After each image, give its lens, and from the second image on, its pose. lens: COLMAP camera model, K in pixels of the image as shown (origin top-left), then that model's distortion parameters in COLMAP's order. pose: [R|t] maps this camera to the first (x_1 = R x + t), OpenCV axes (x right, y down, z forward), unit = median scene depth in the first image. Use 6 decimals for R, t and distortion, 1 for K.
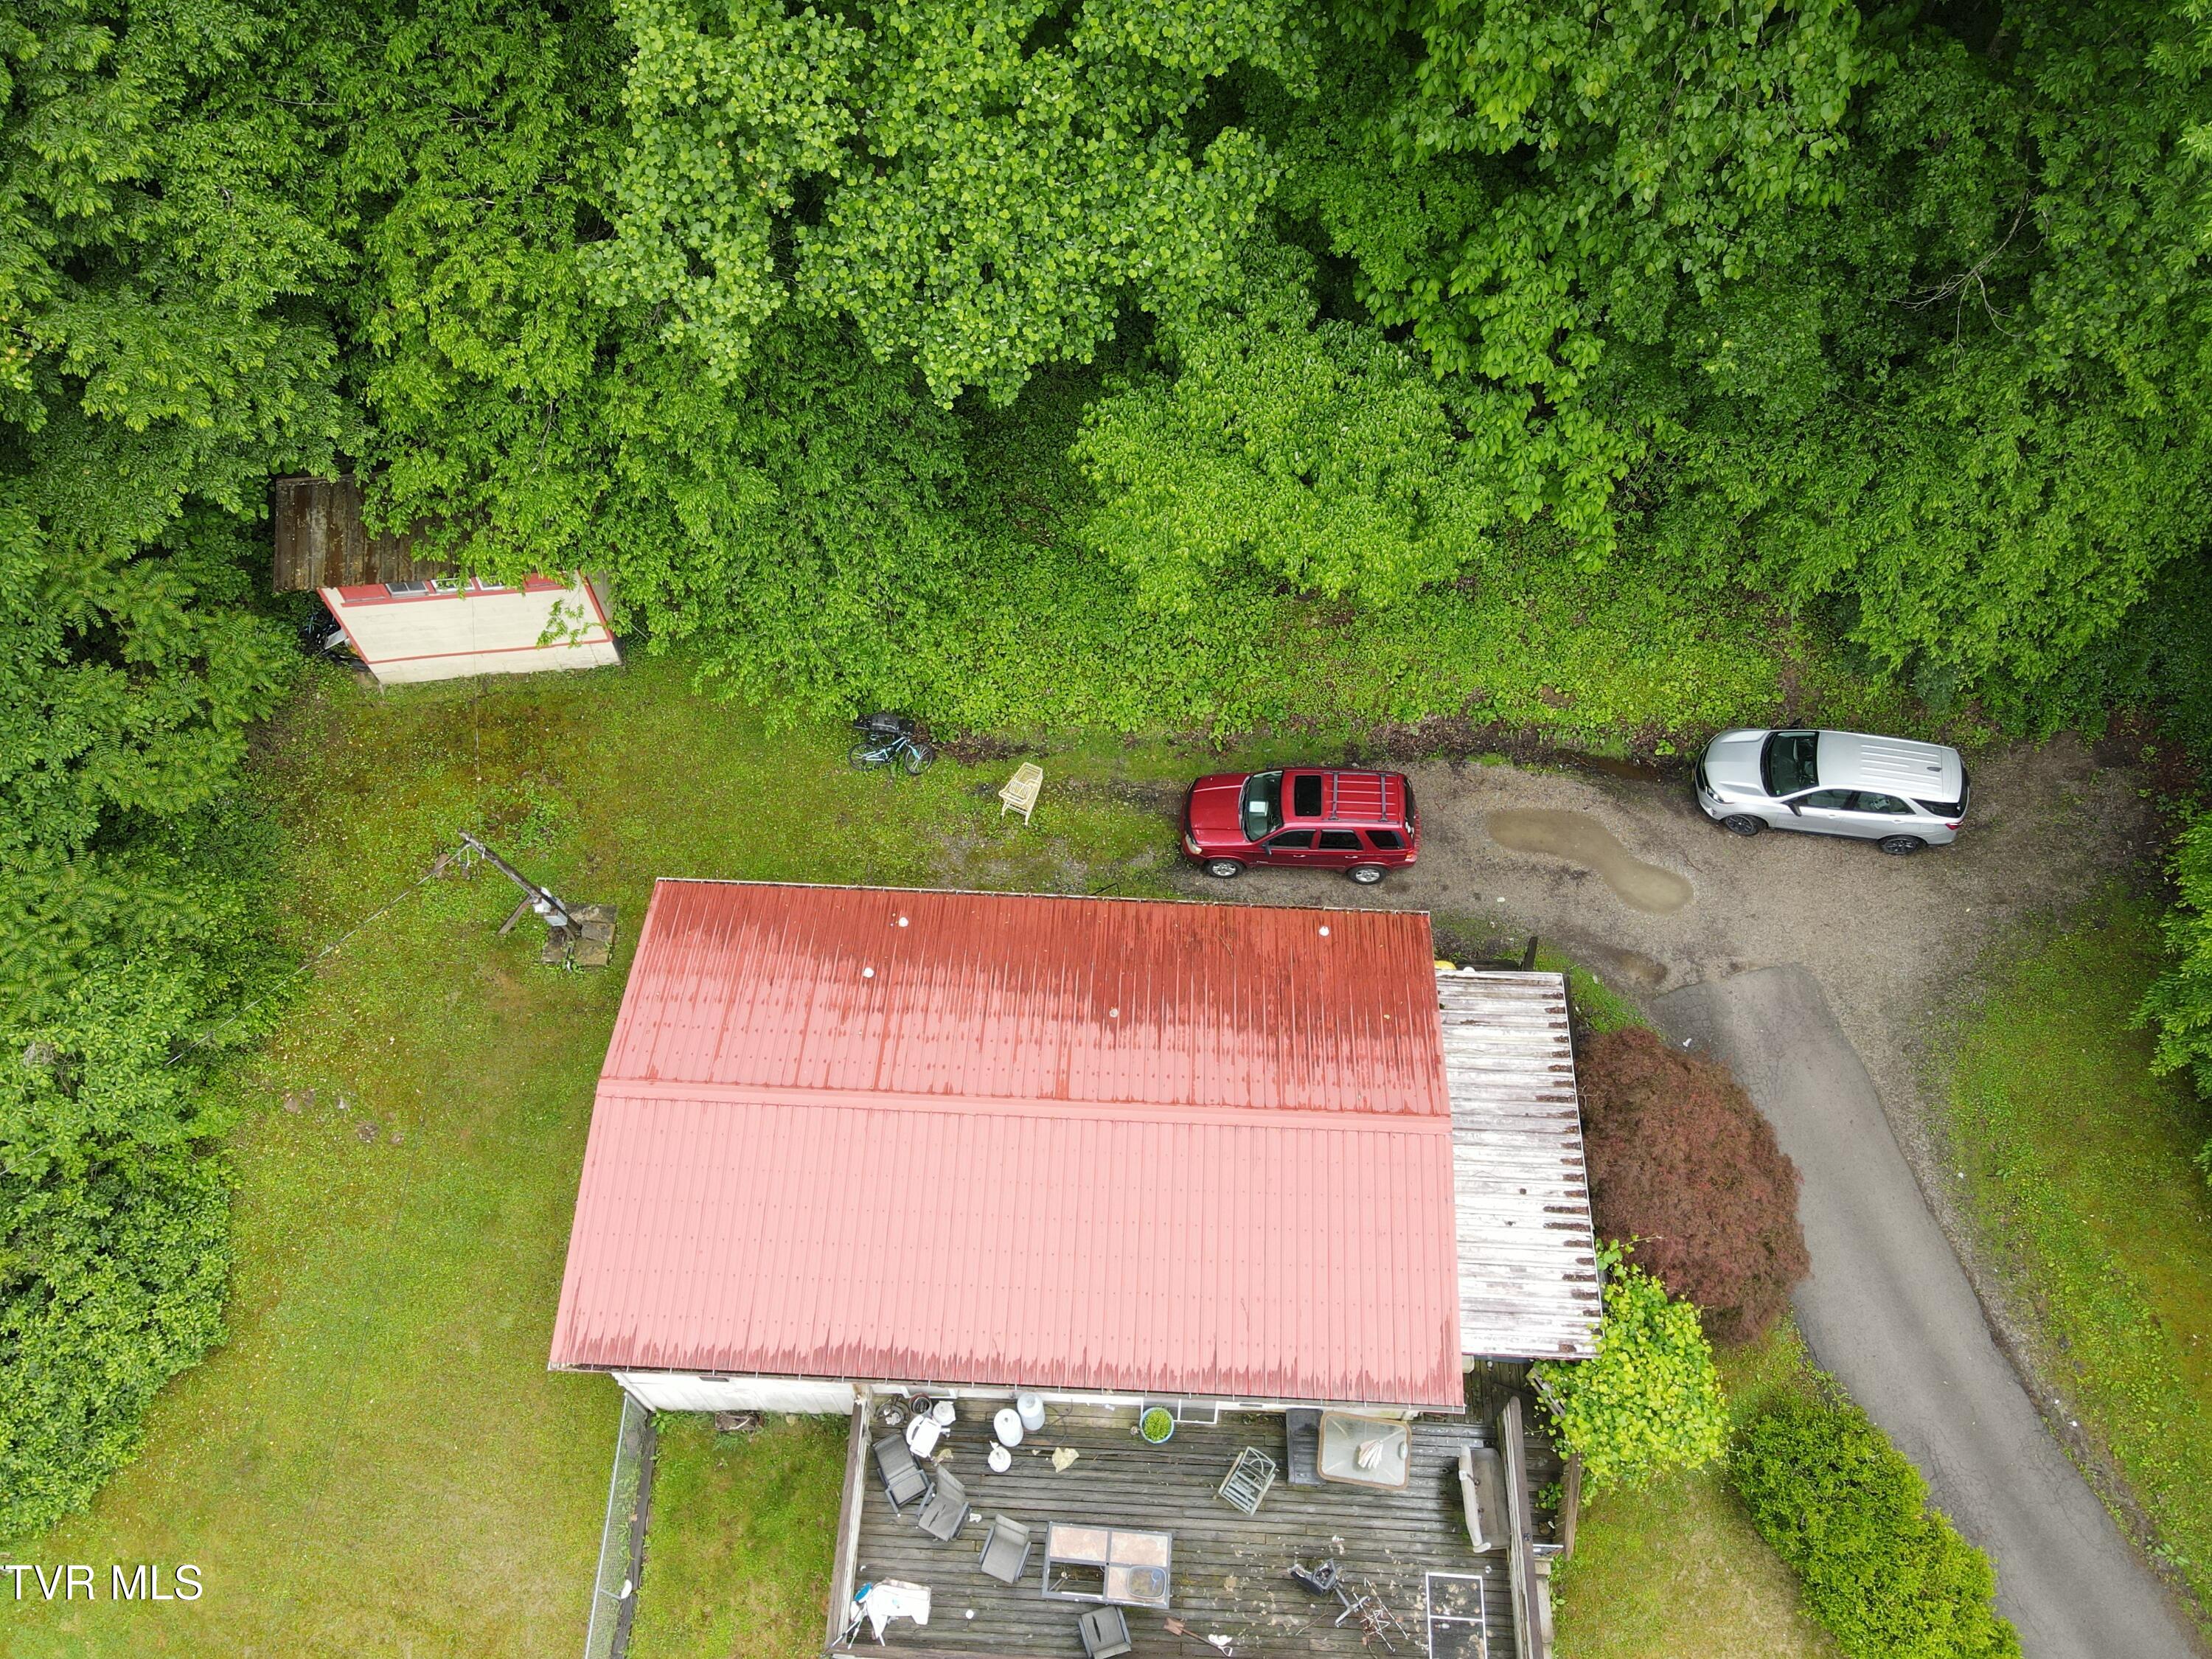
lens RADIAL K [[1620.5, 0, 1102.6], [0, 1620.5, 820.4], [0, 0, 1]] dist [0.009831, 0.013535]
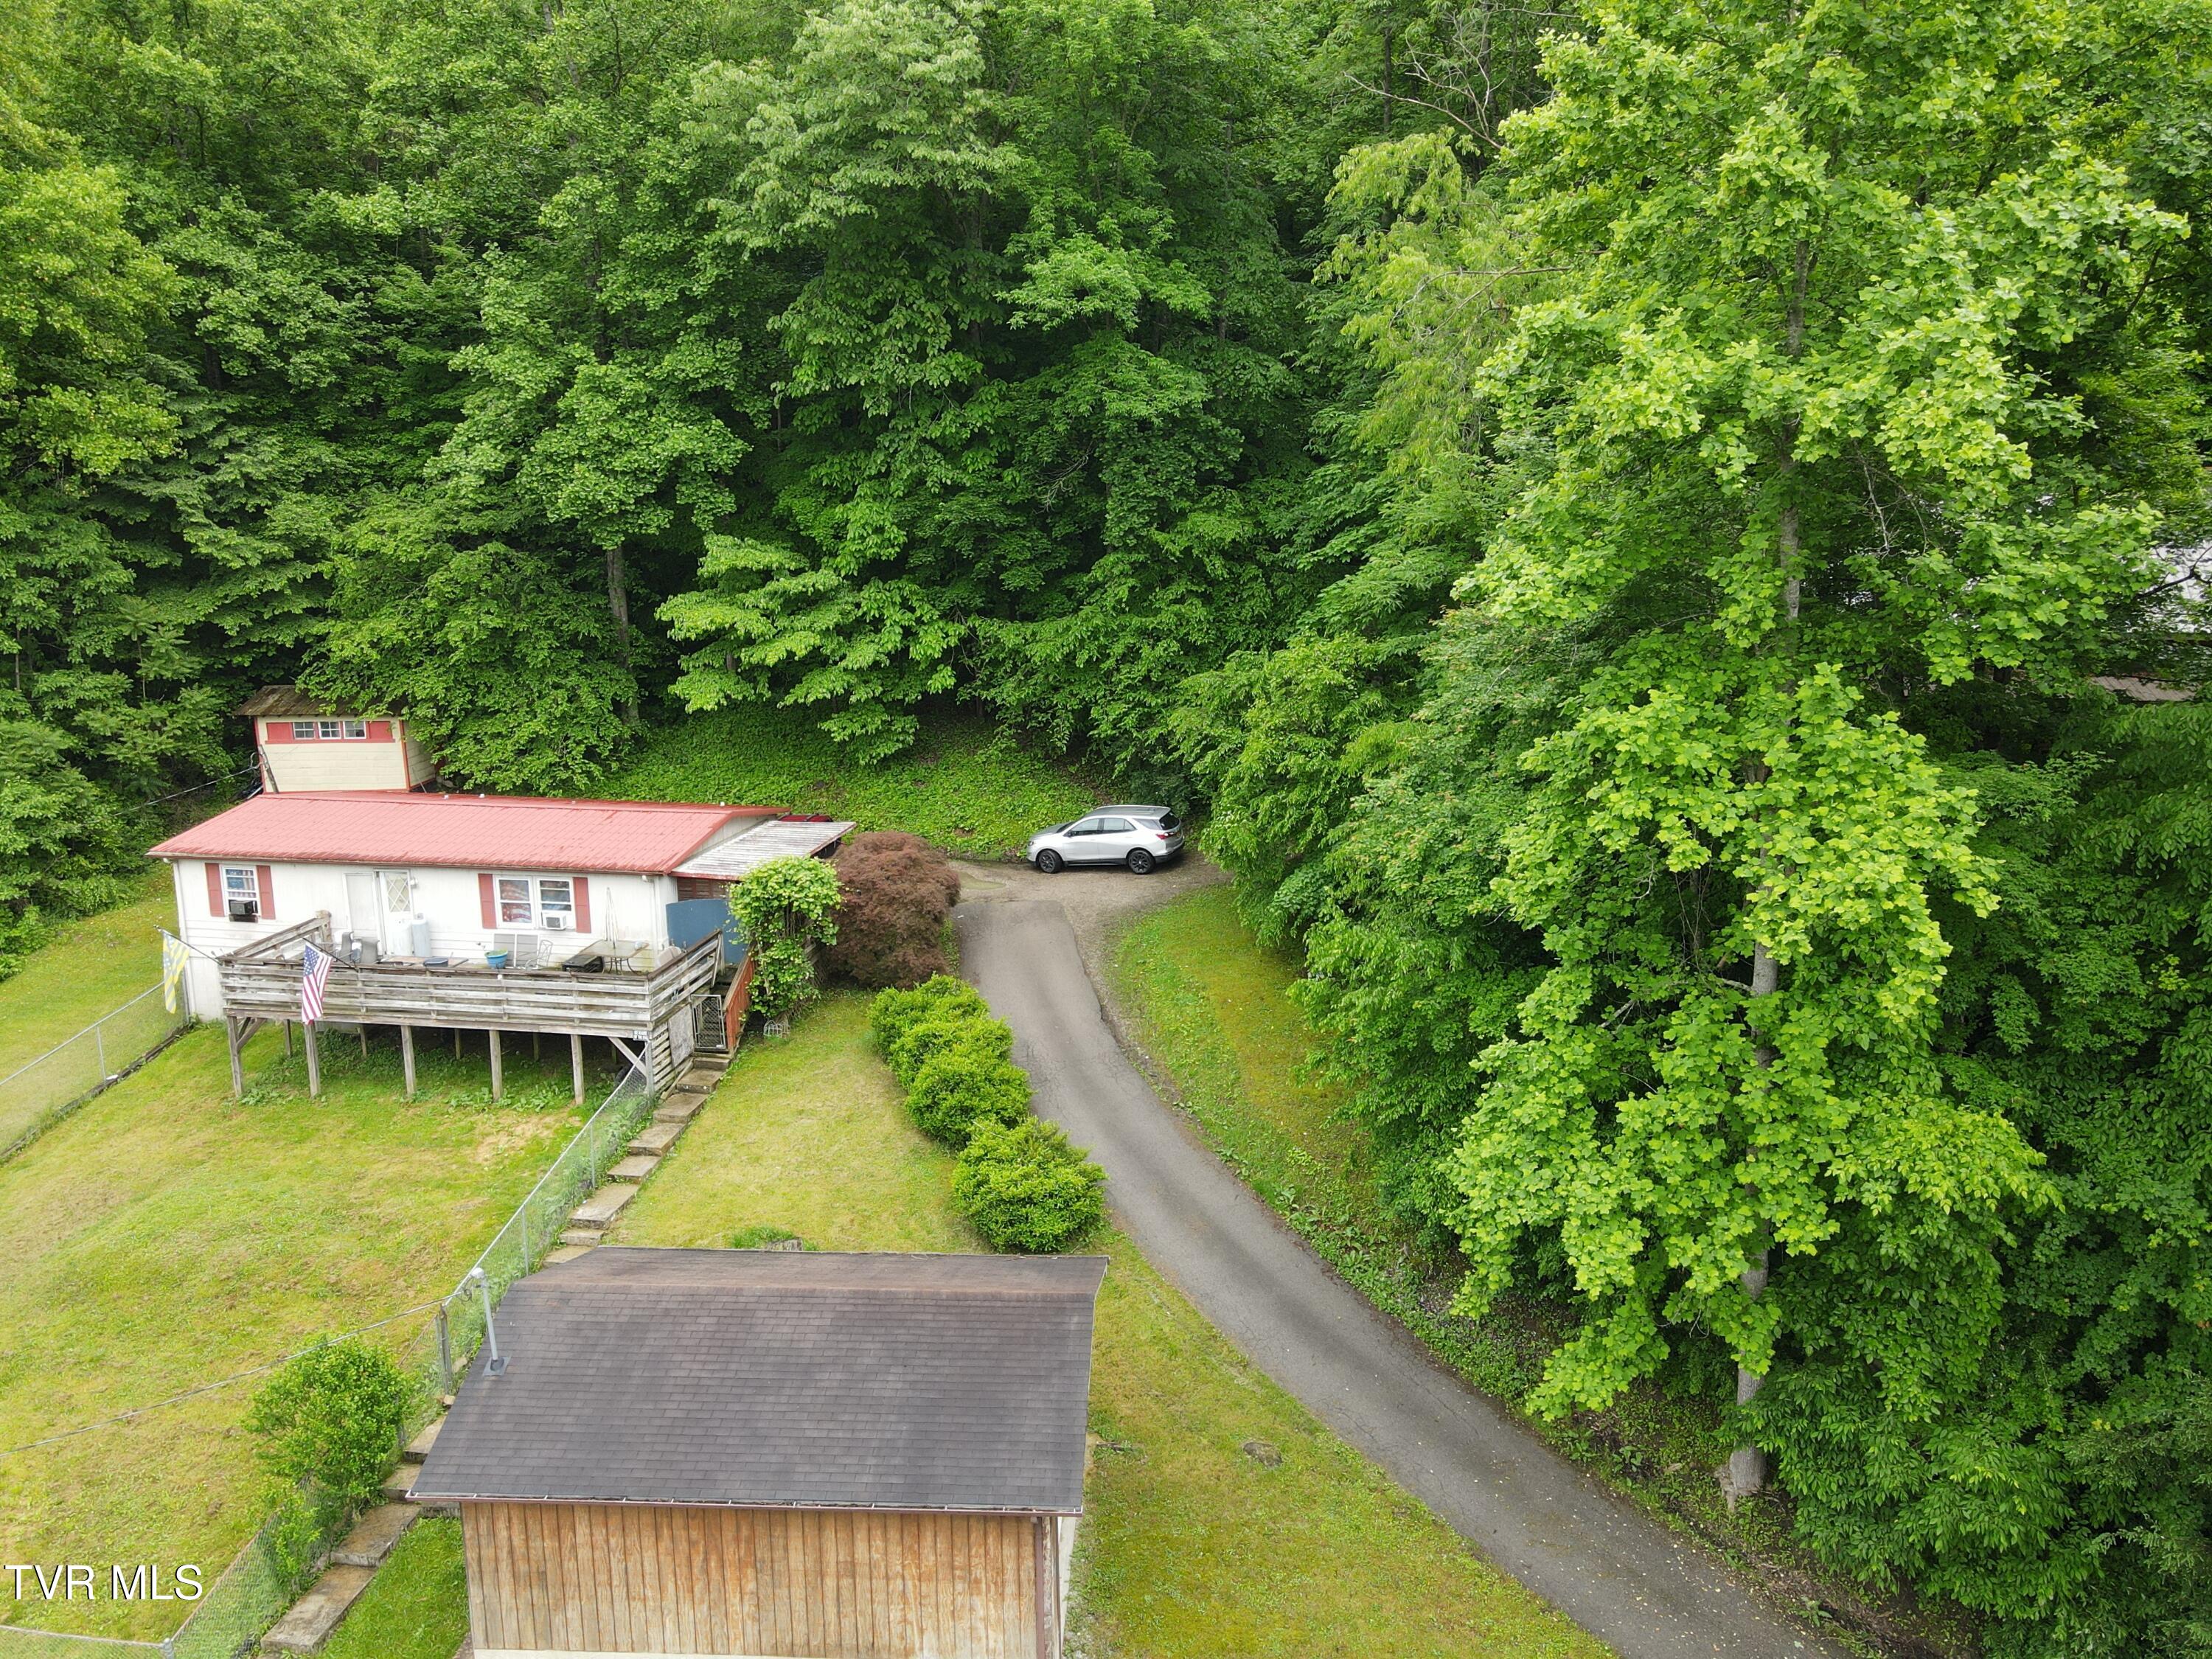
lens RADIAL K [[1620.5, 0, 1102.2], [0, 1620.5, 825.2], [0, 0, 1]] dist [0.009831, 0.013535]
pose [[0.991943, 0.023226, -0.124536, 0.730130], [-0.105735, 0.693255, -0.712894, 1.224174], [0.069777, 0.720318, 0.690125, -0.089268]]
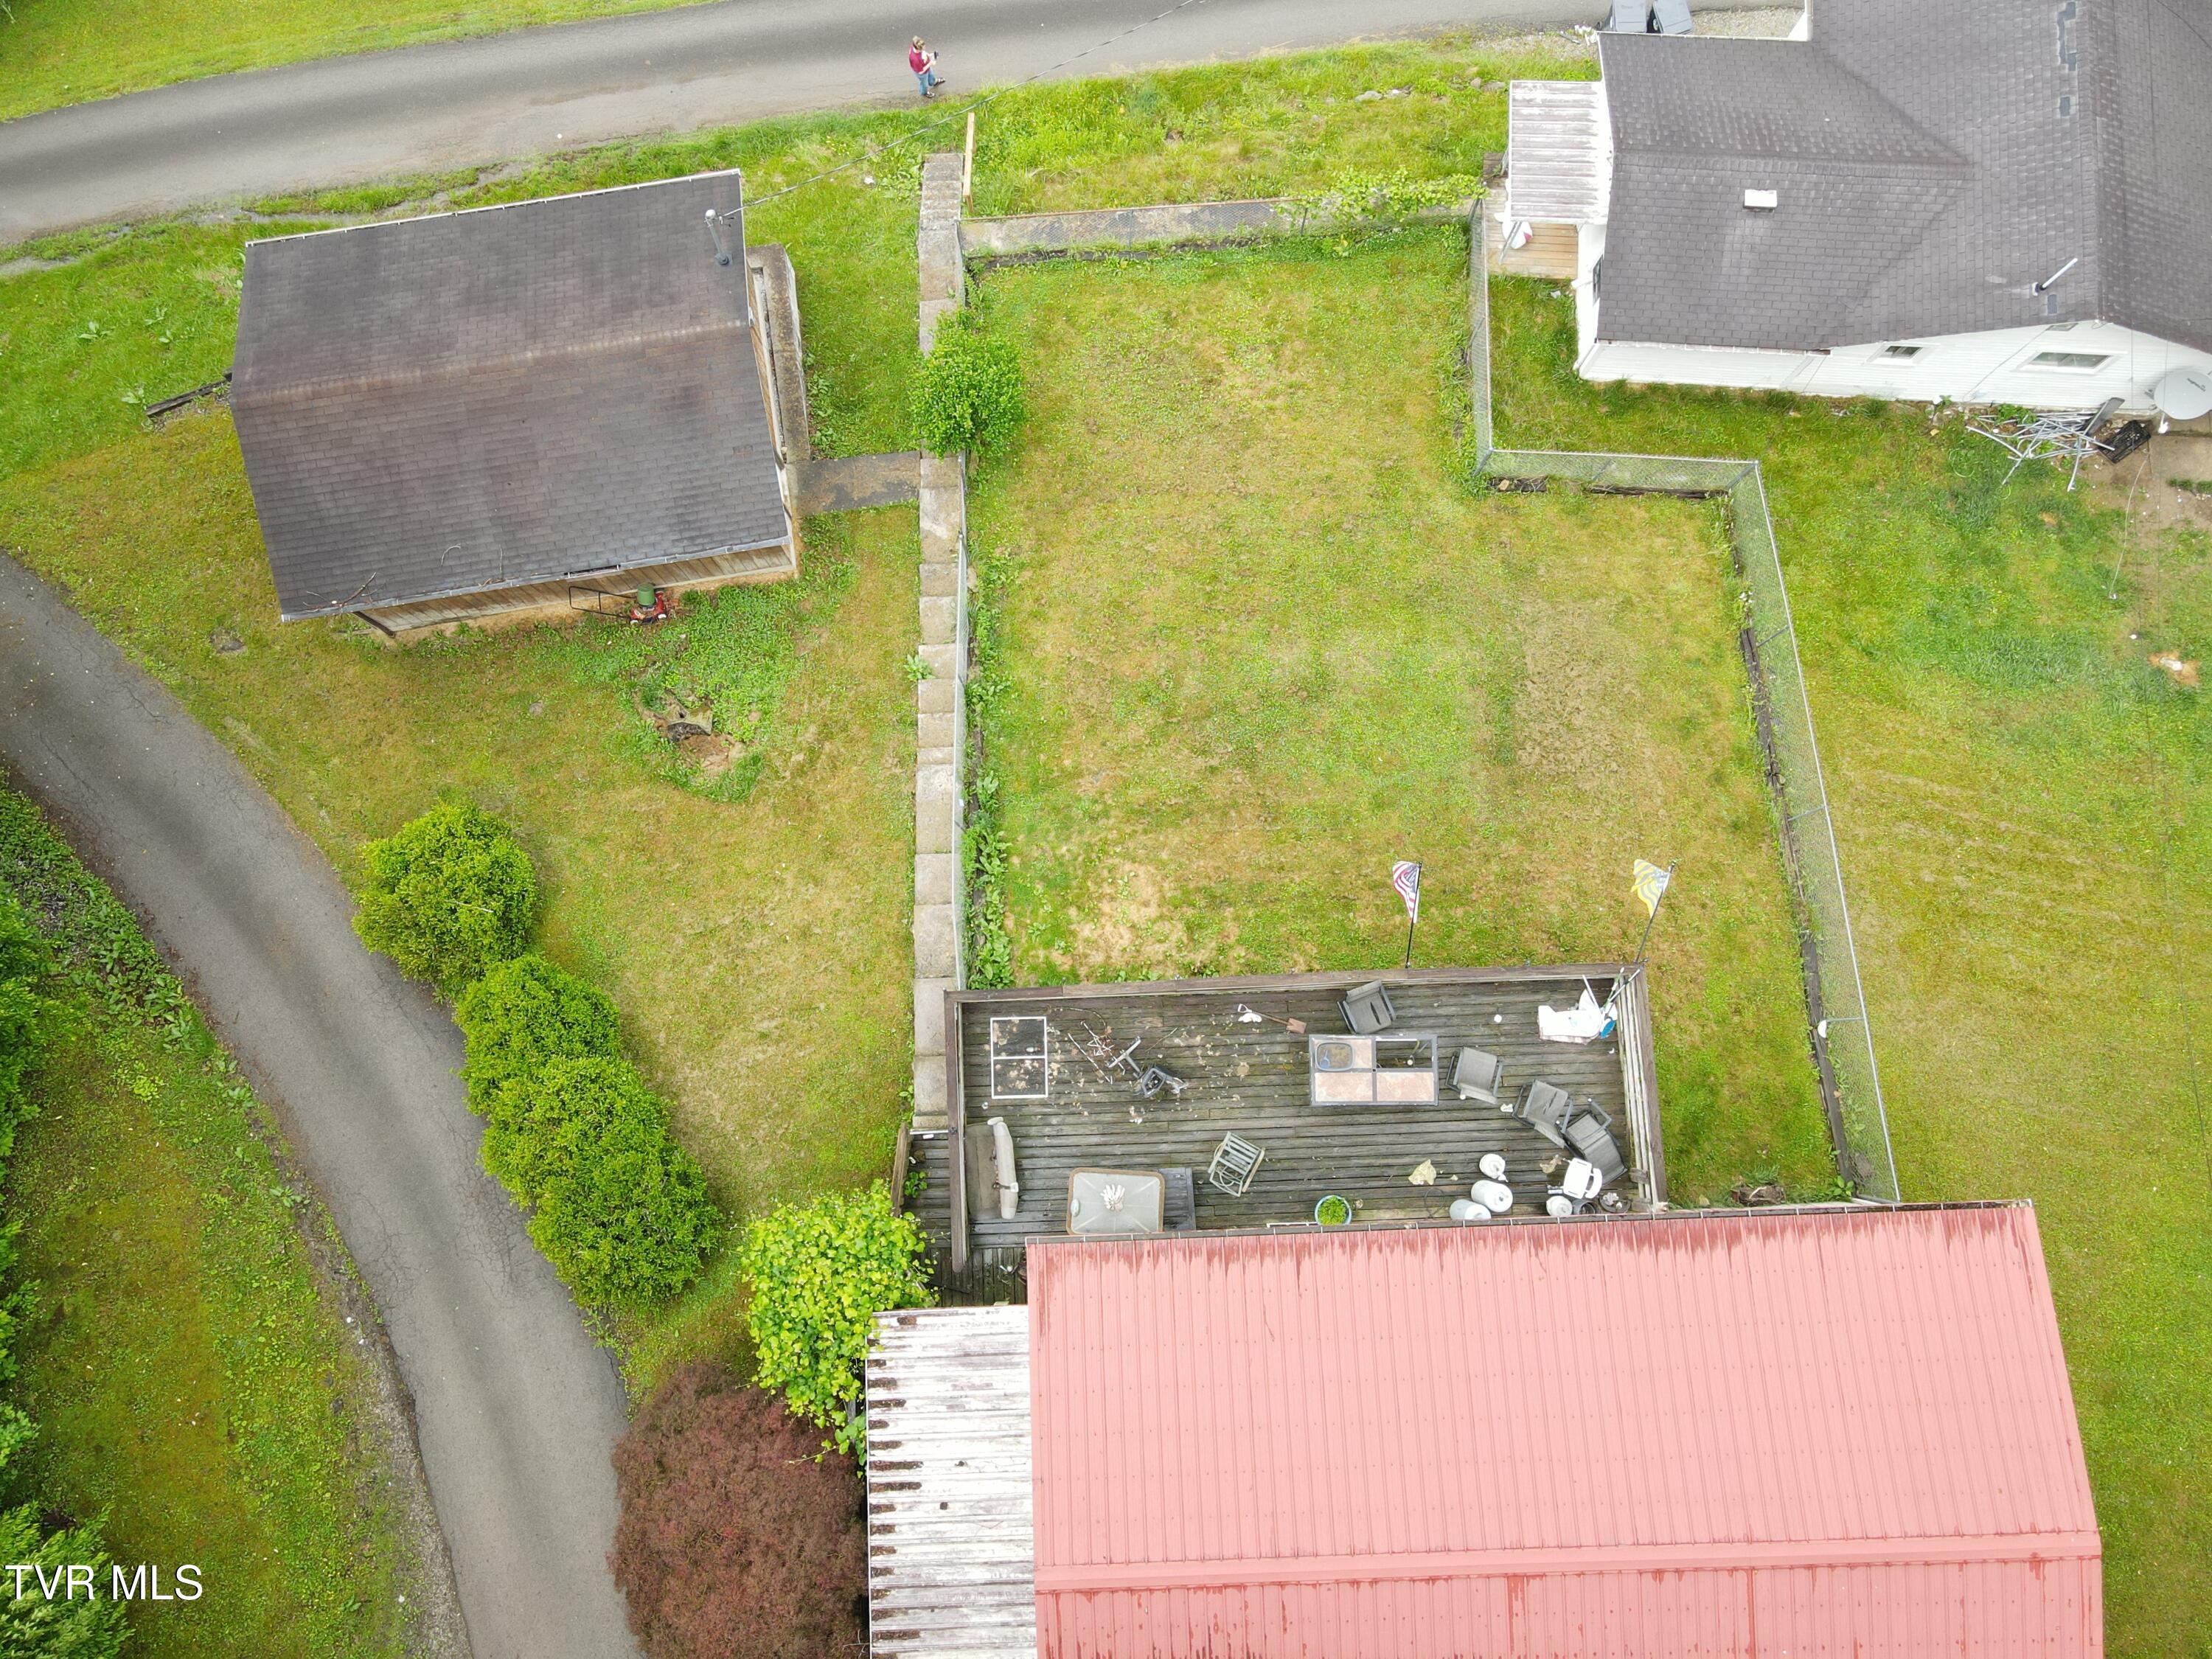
lens RADIAL K [[1620.5, 0, 1102.2], [0, 1620.5, 821.0], [0, 0, 1]] dist [0.009831, 0.013535]
pose [[-0.996090, 0.088285, 0.003339, 0.133387], [-0.065209, -0.760182, 0.646429, -0.048727], [0.059608, 0.643683, 0.762967, 0.121805]]
